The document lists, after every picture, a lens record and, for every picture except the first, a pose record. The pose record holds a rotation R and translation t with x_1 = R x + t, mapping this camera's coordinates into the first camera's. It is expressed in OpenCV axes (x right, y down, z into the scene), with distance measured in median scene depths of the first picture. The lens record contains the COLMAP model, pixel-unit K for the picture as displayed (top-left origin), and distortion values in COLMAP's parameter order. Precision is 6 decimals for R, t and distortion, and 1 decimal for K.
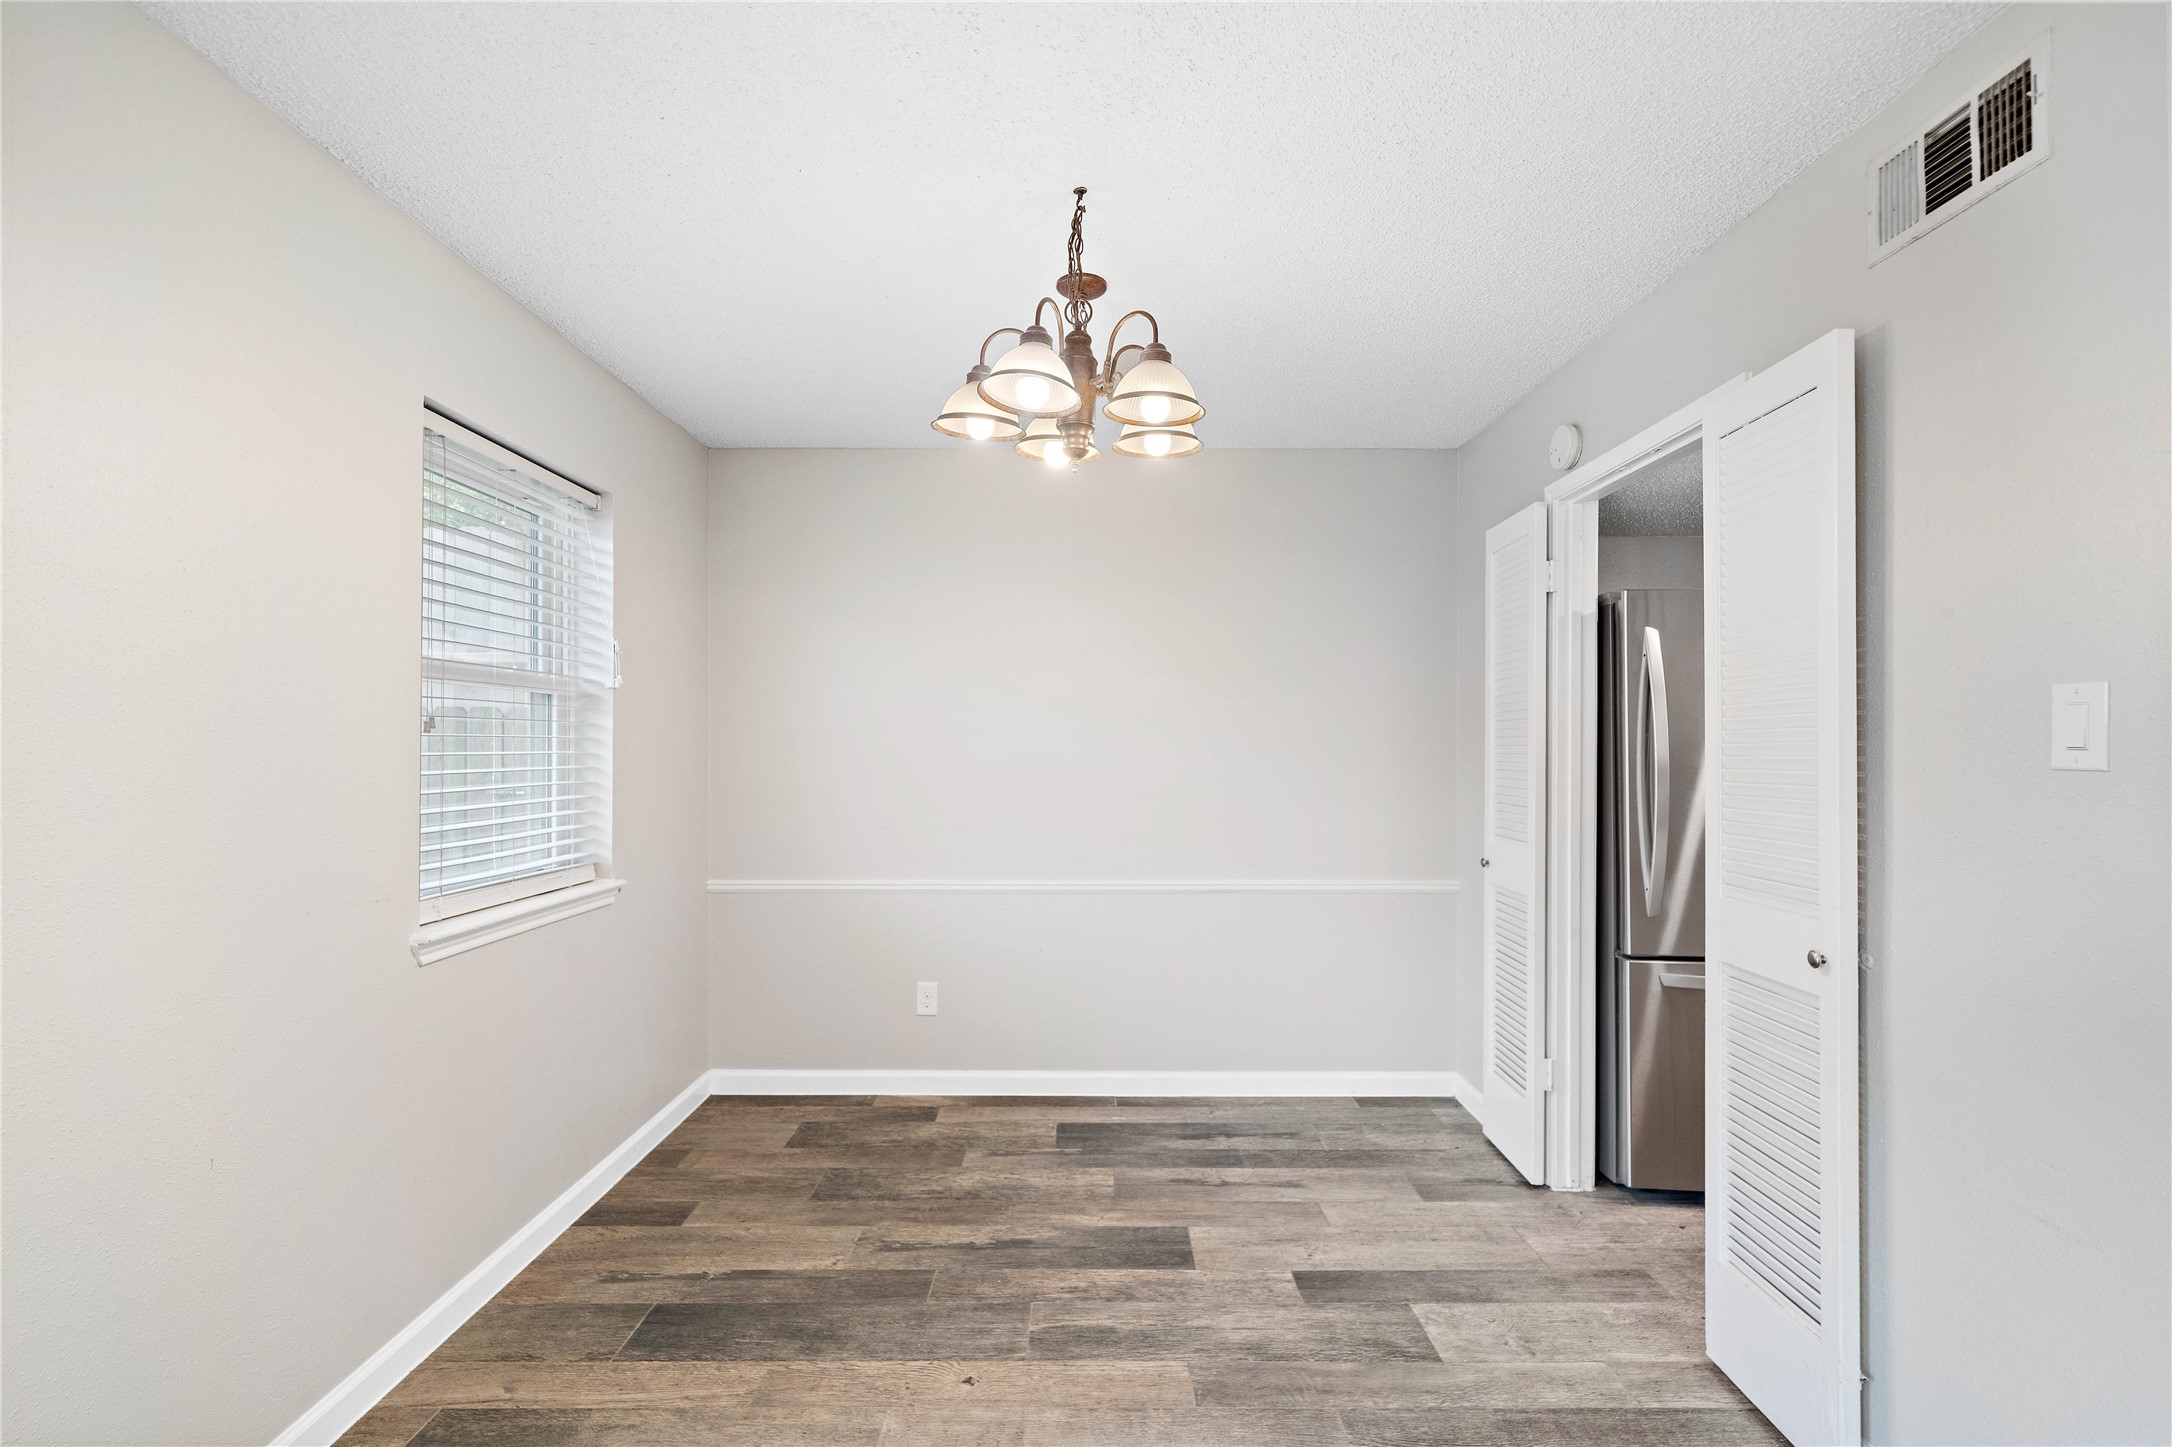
lens RADIAL K [[997.5, 0, 1087.7], [0, 997.5, 740.7], [0, 0, 1]] dist [0.013947, -0.000057]
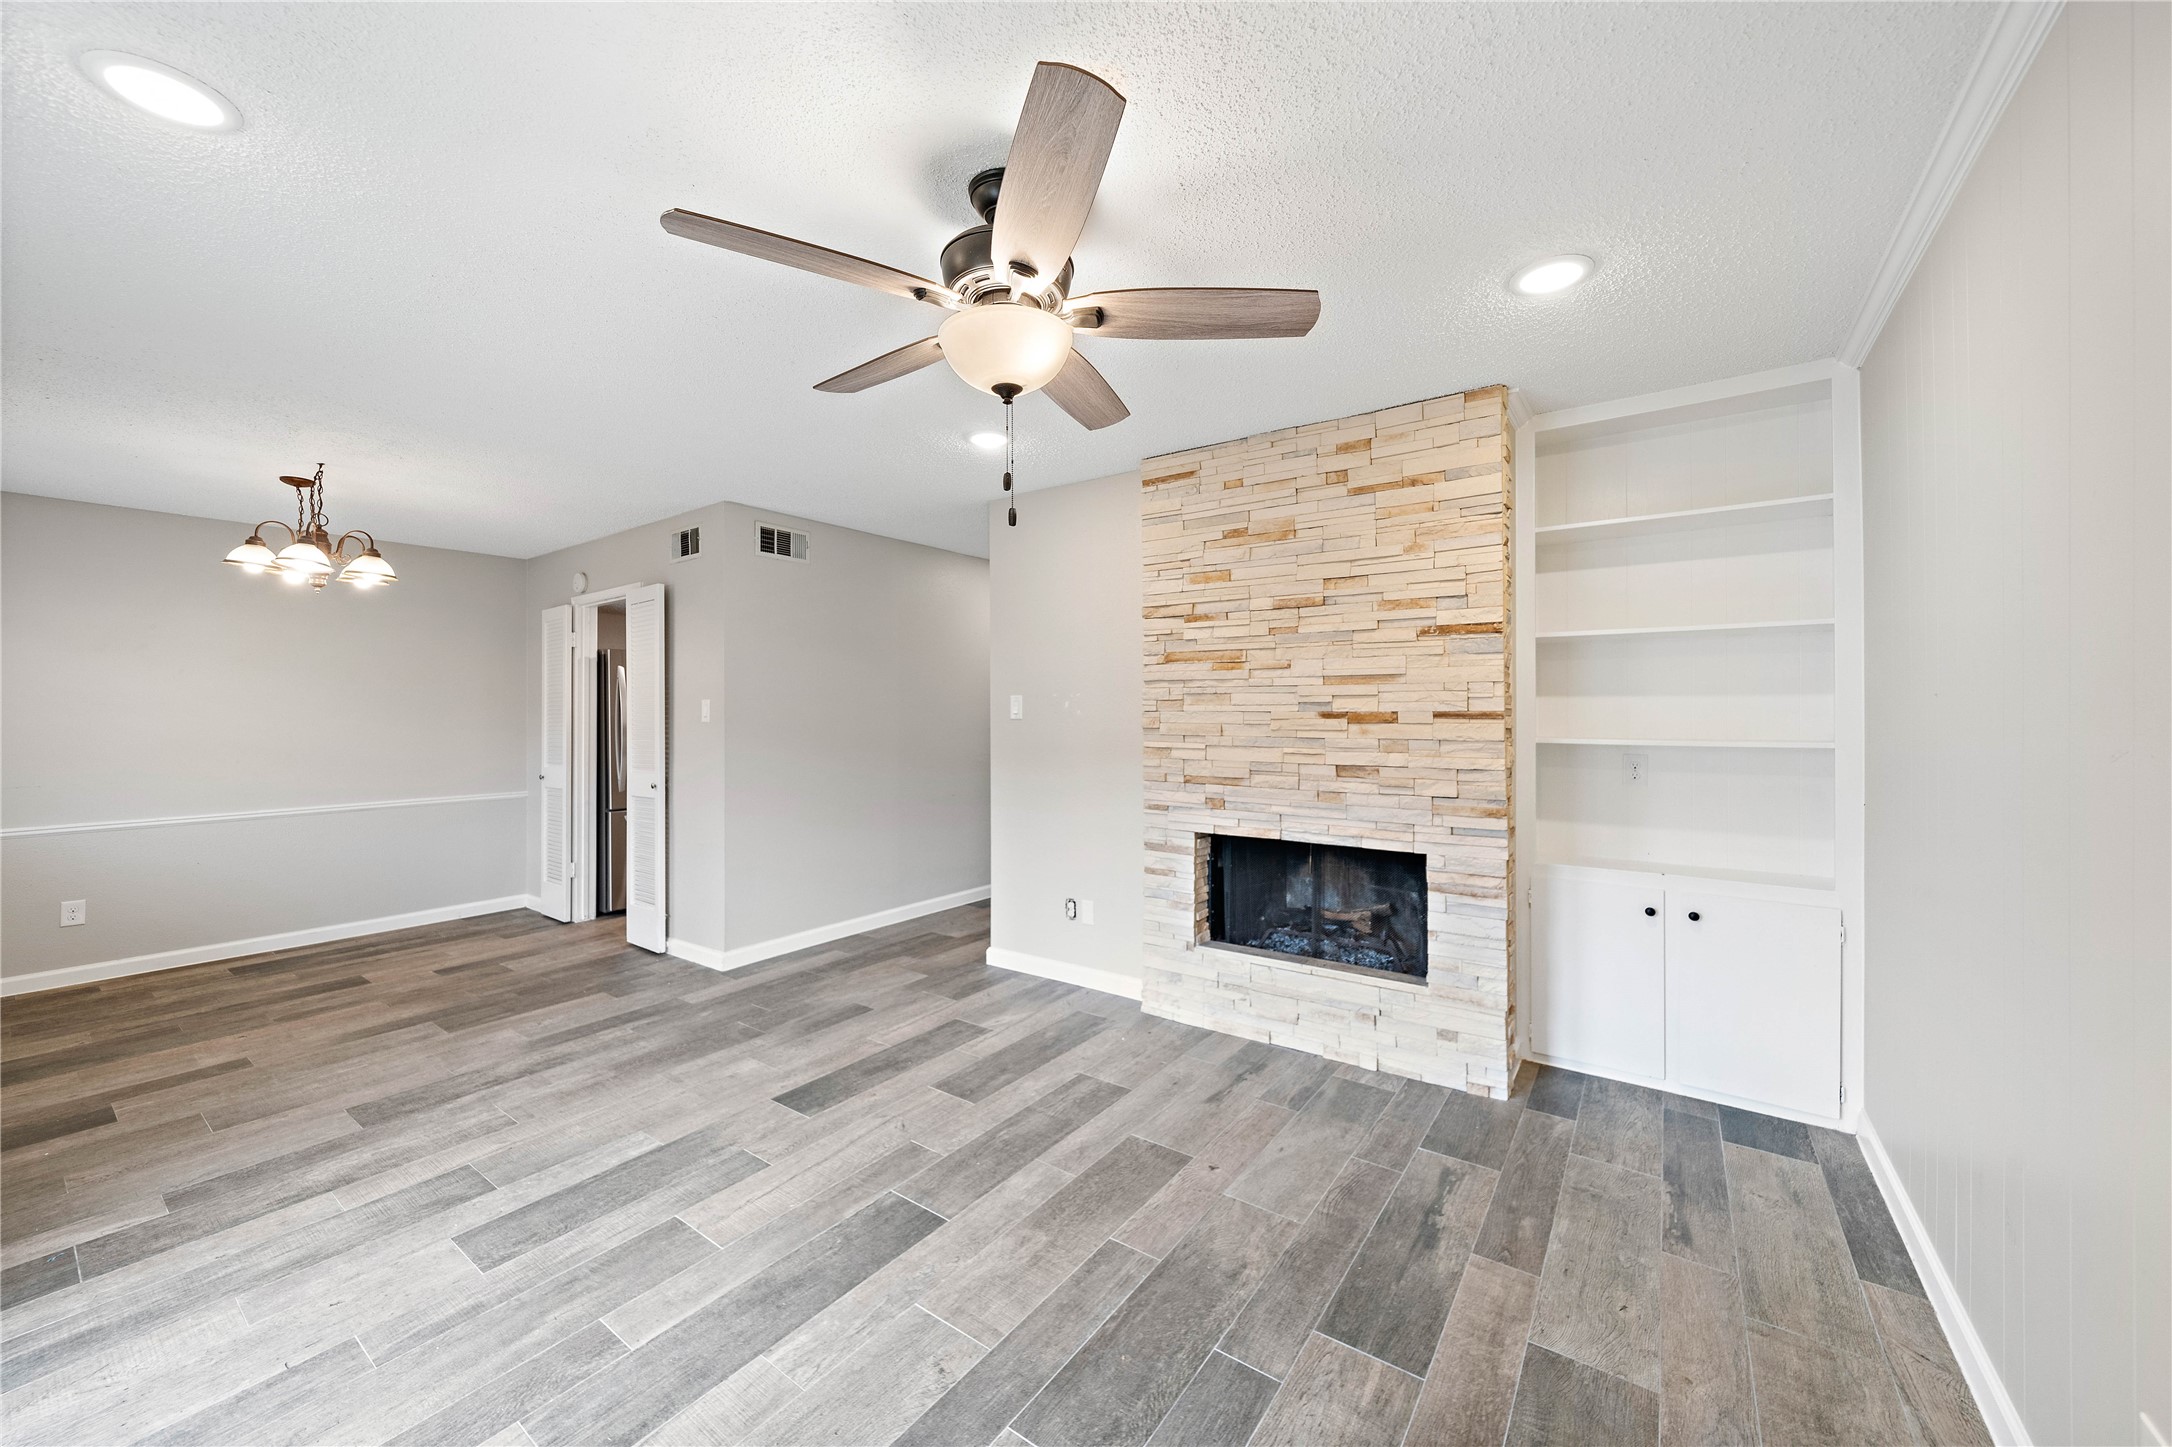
lens RADIAL K [[805.3, 0, 1079.6], [0, 805.3, 708.5], [0, 0, 1]] dist [-0.001023, -0.000287]
pose [[0.587848, 0.000712, 0.808971, -0.307848], [0.005956, 0.999969, -0.005208, -0.000051], [-0.808950, 0.007880, 0.587825, -0.923674]]
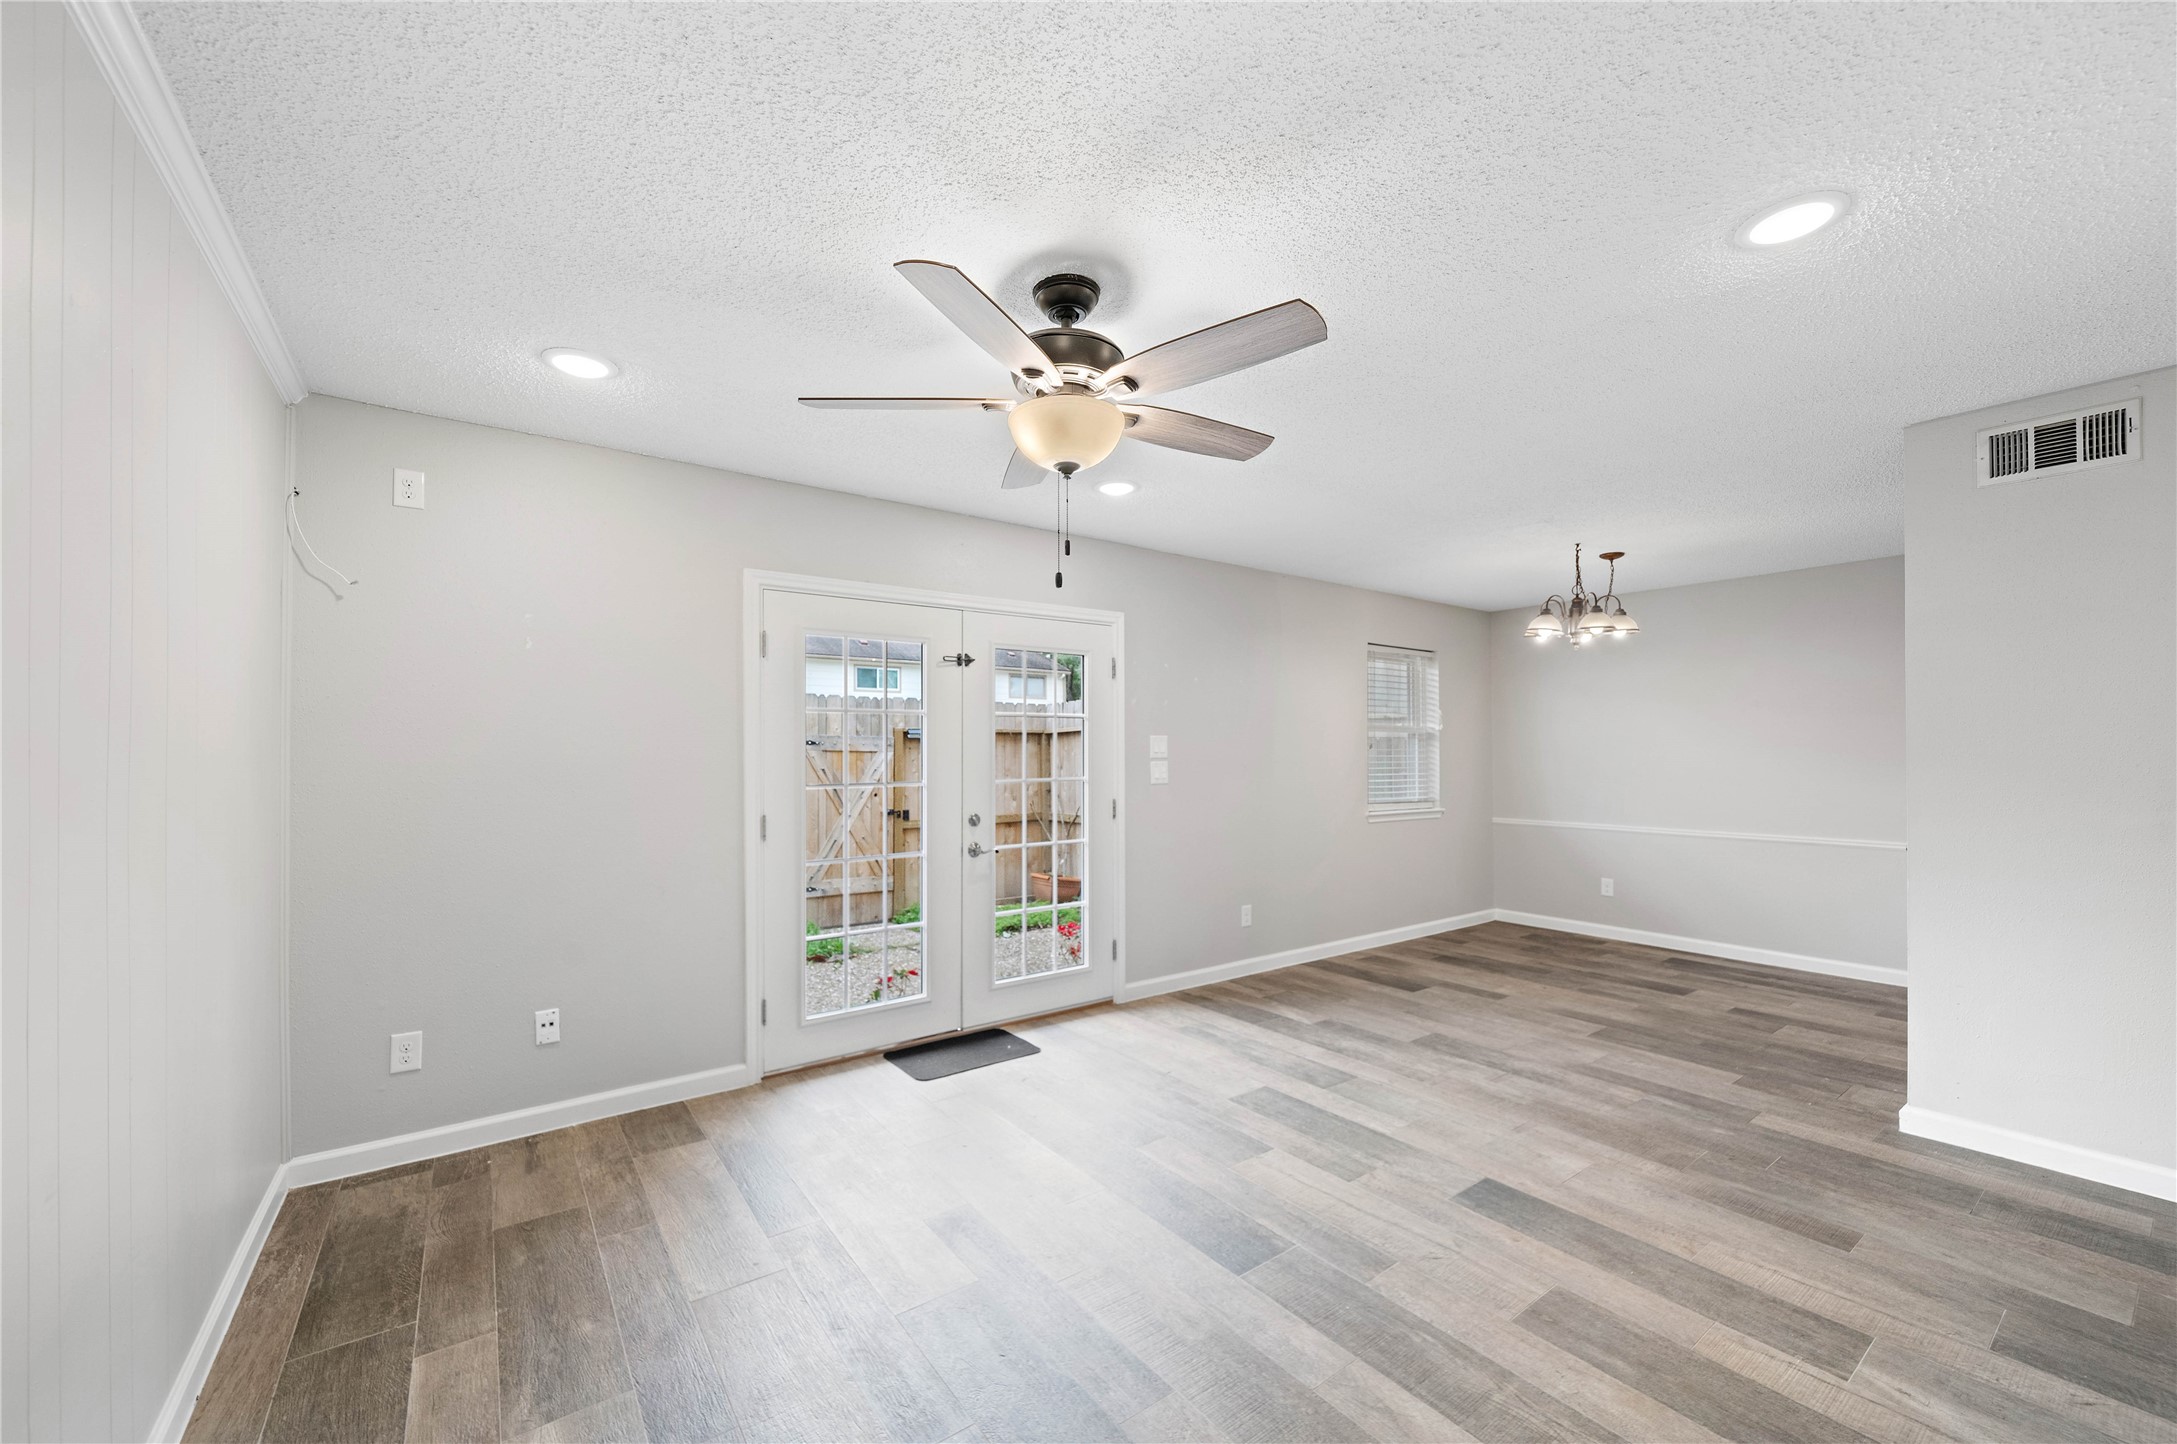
lens RADIAL K [[838.8, 0, 1093.0], [0, 838.8, 744.0], [0, 0, 1]] dist [0.001411, 0.000073]
pose [[0.595593, -0.012322, -0.803192, 0.693484], [0.005168, 0.999920, -0.011509, 0.000995], [0.803270, 0.002704, 0.595609, -0.936546]]
